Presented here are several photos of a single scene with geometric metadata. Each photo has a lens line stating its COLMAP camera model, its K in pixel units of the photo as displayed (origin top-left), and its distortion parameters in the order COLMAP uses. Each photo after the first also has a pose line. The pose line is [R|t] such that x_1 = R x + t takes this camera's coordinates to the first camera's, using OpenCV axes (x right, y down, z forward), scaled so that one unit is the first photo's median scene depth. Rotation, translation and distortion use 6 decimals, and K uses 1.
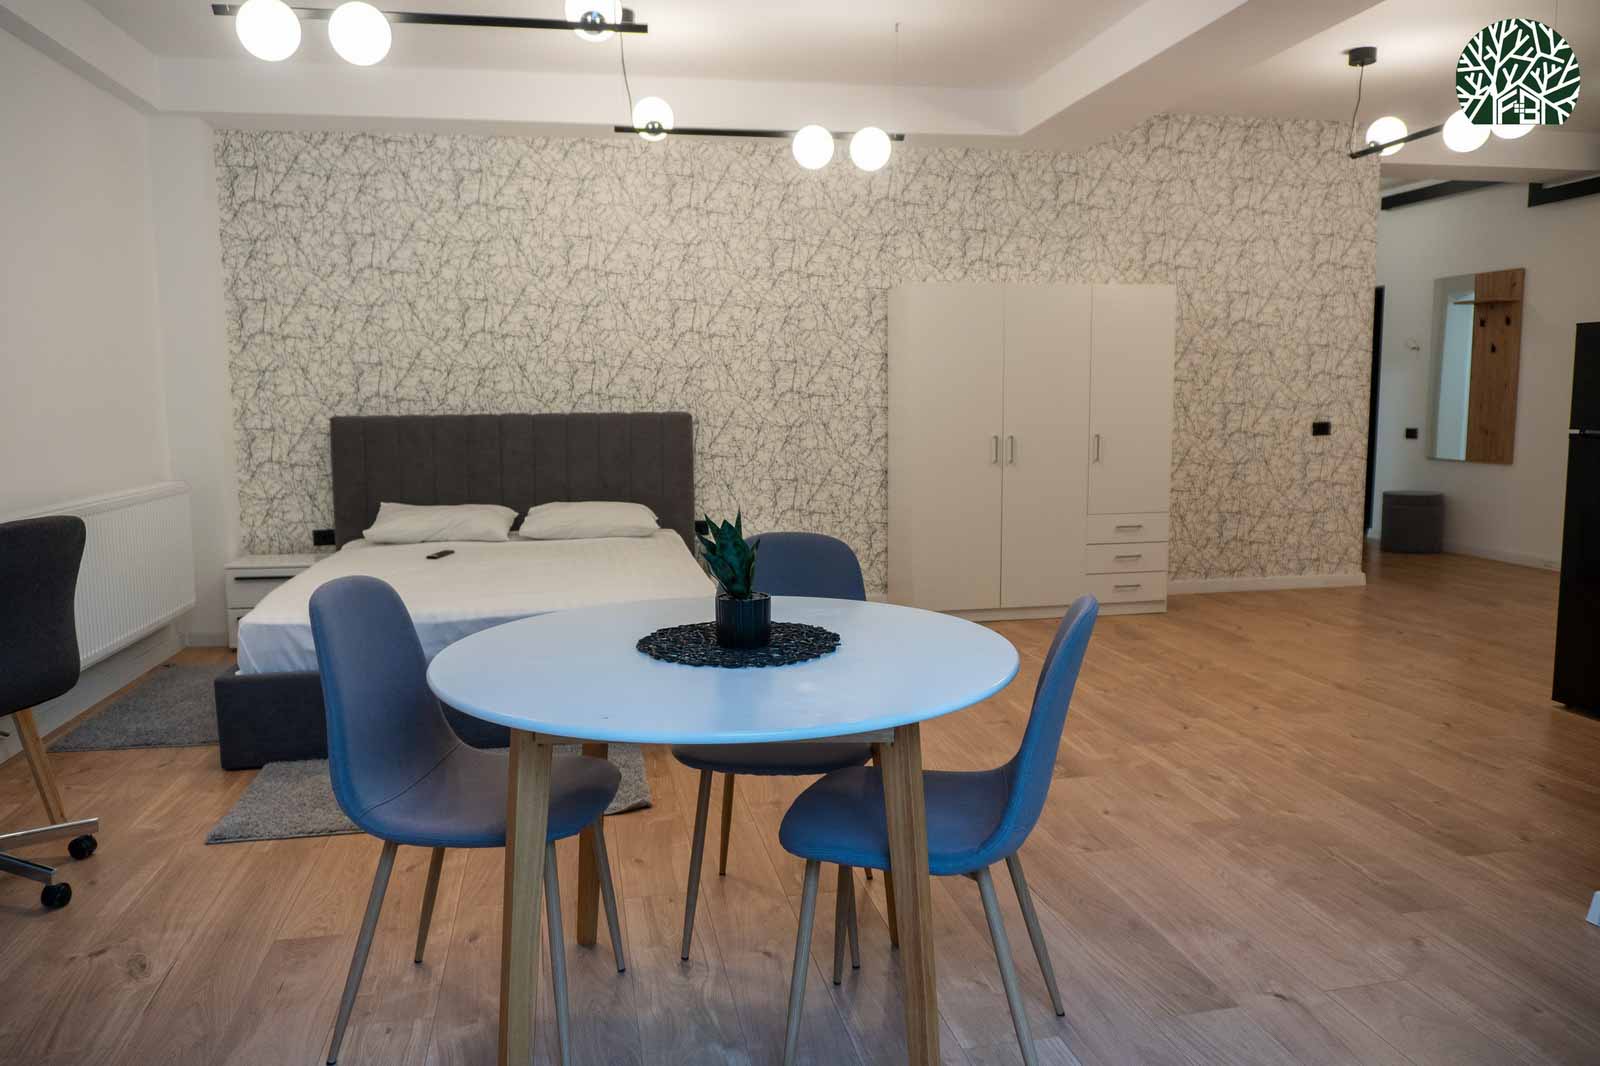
lens RADIAL K [[1111.6, 0, 800.0], [0, 1111.6, 533.0], [0, 0, 1]] dist [-0.024526, -0.003320]
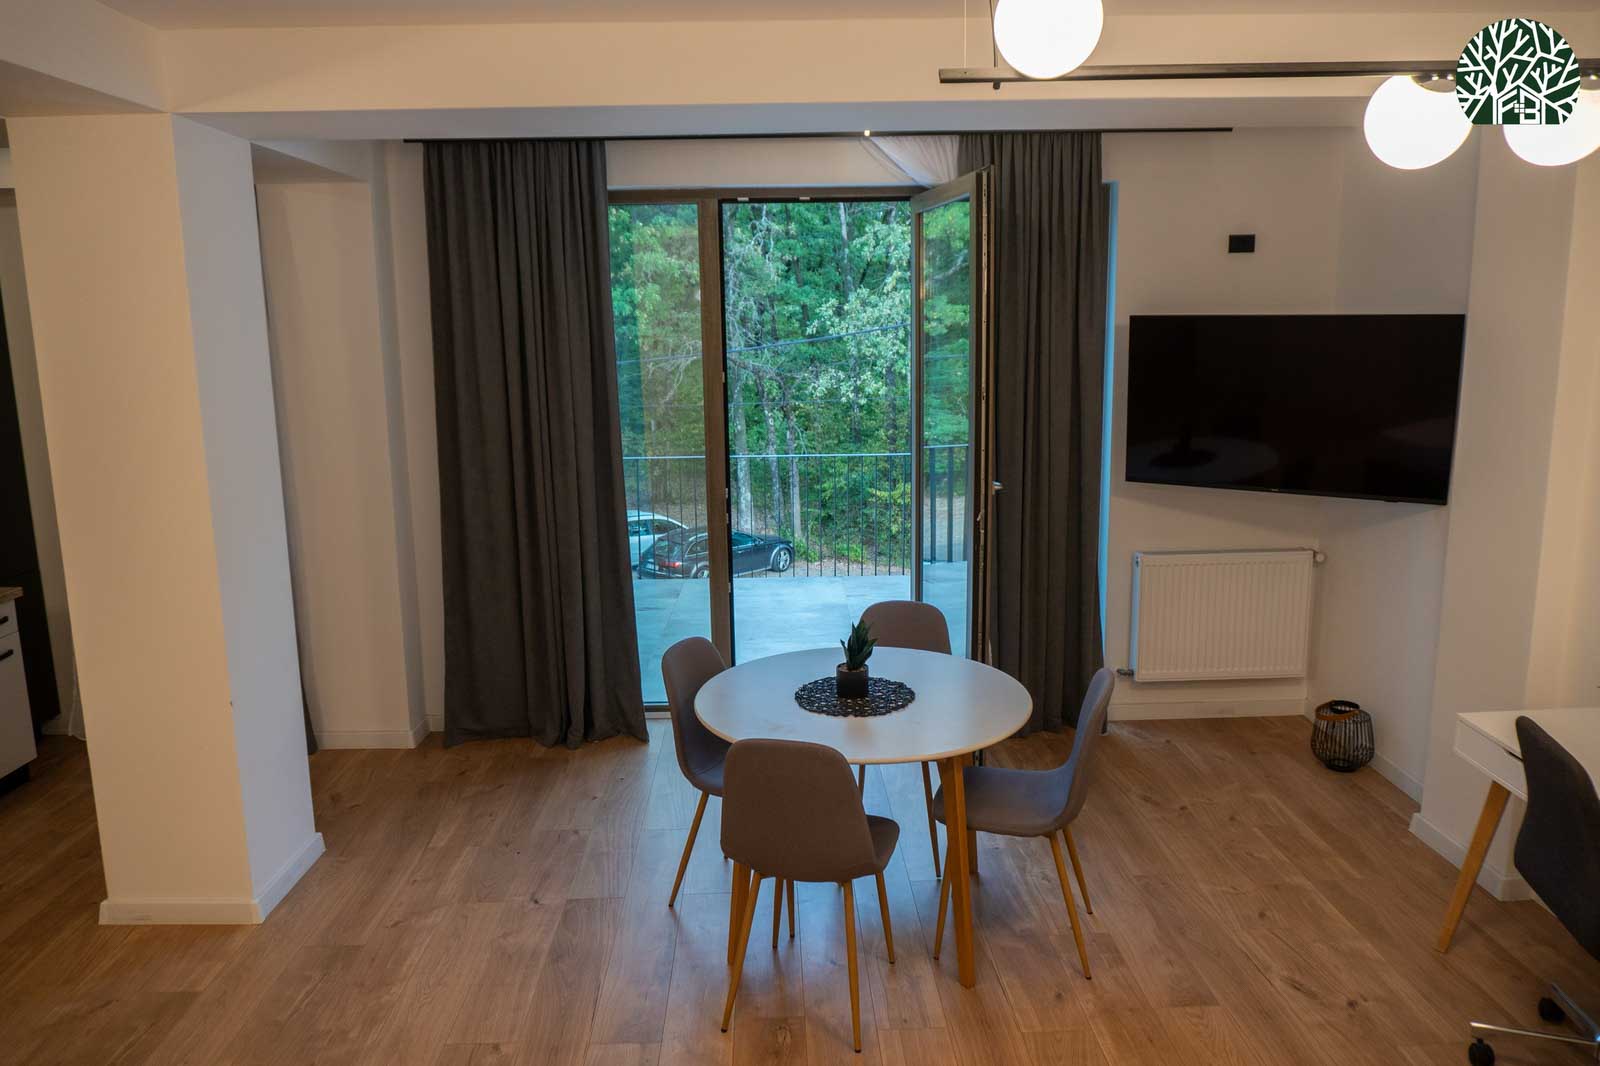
lens RADIAL K [[1111.6, 0, 800.0], [0, 1111.6, 533.0], [0, 0, 1]] dist [-0.024526, -0.003320]
pose [[-0.986004, -0.012009, 0.166287, -0.089127], [0.038317, 0.954379, 0.296130, -0.229270], [-0.162257, 0.298357, -0.940561, 0.902204]]
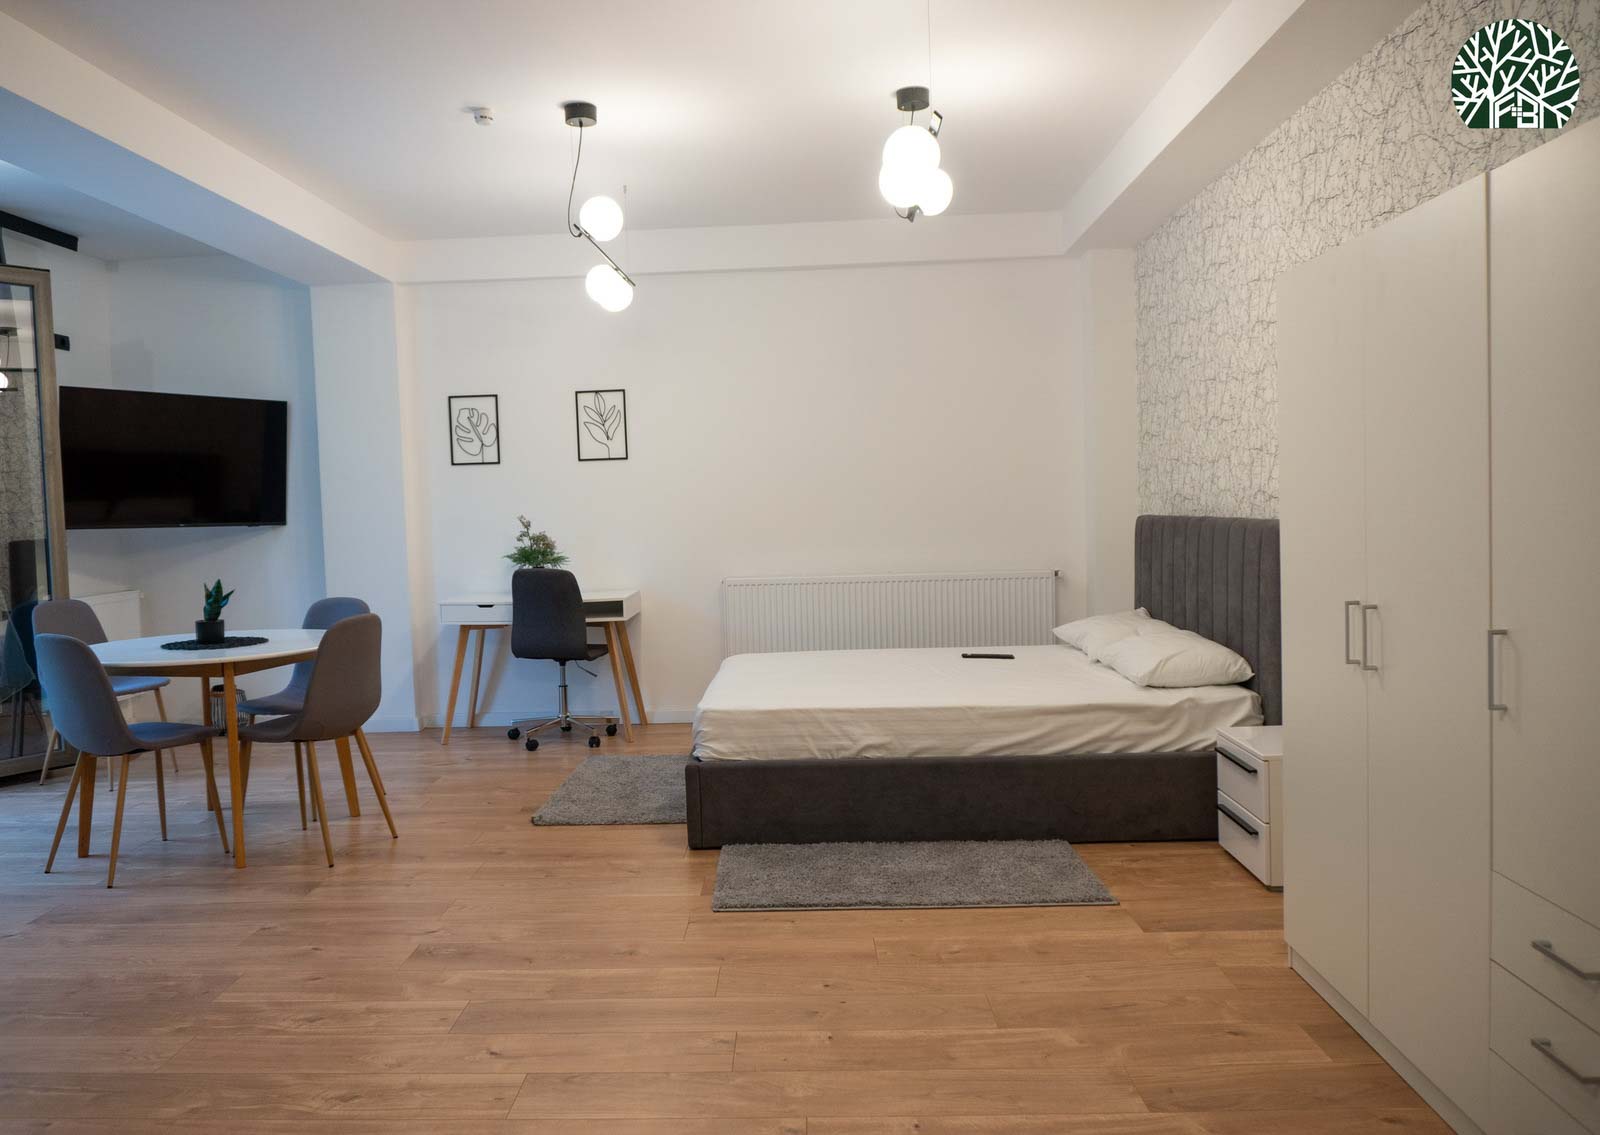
lens RADIAL K [[1176.5, 0, 746.0], [0, 1176.5, 560.3], [0, 0, 1]] dist [-0.021067, 0.004847]
pose [[-0.238511, 0.061973, -0.969160, 0.656014], [-0.087633, 0.992517, 0.085033, -0.120012], [0.967178, 0.105212, -0.231295, 0.878657]]
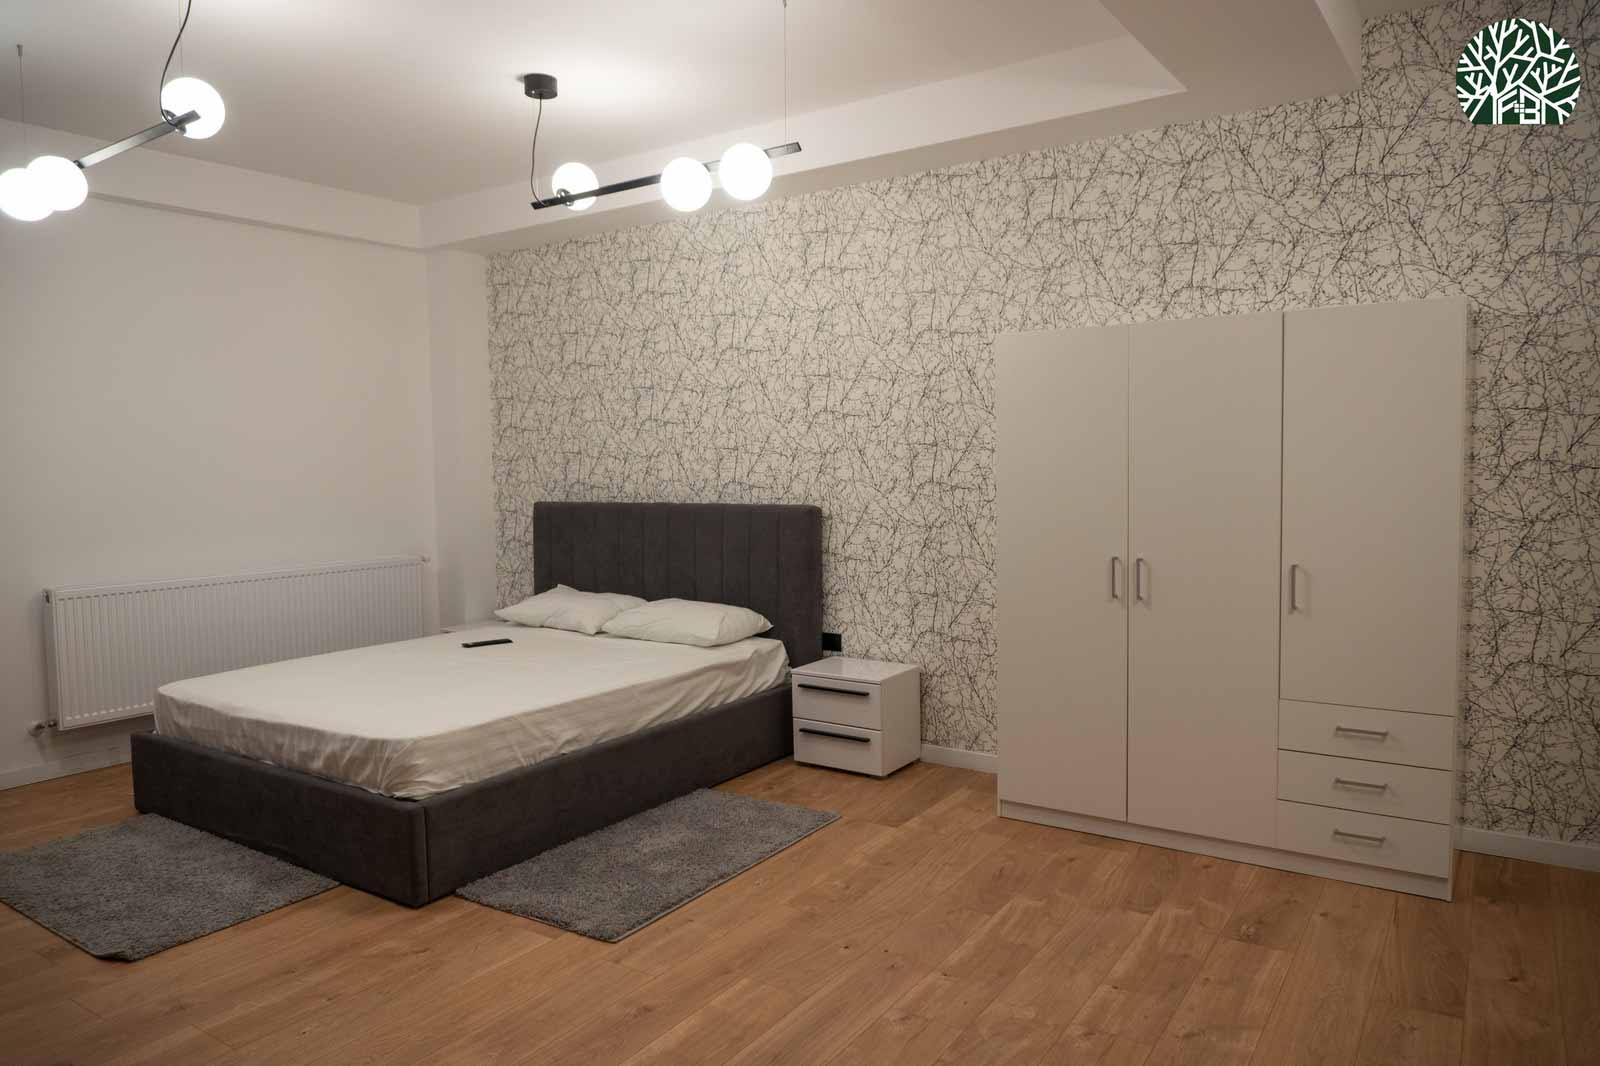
lens RADIAL K [[1058.8, 0, 800.0], [0, 1058.8, 533.0], [0, 0, 1]] dist [-0.028465, -0.001781]
pose [[0.707165, 0.046463, -0.705520, 0.481719], [-0.079356, 0.996749, -0.013899, -0.078244], [0.702581, 0.065816, 0.708554, 0.431718]]
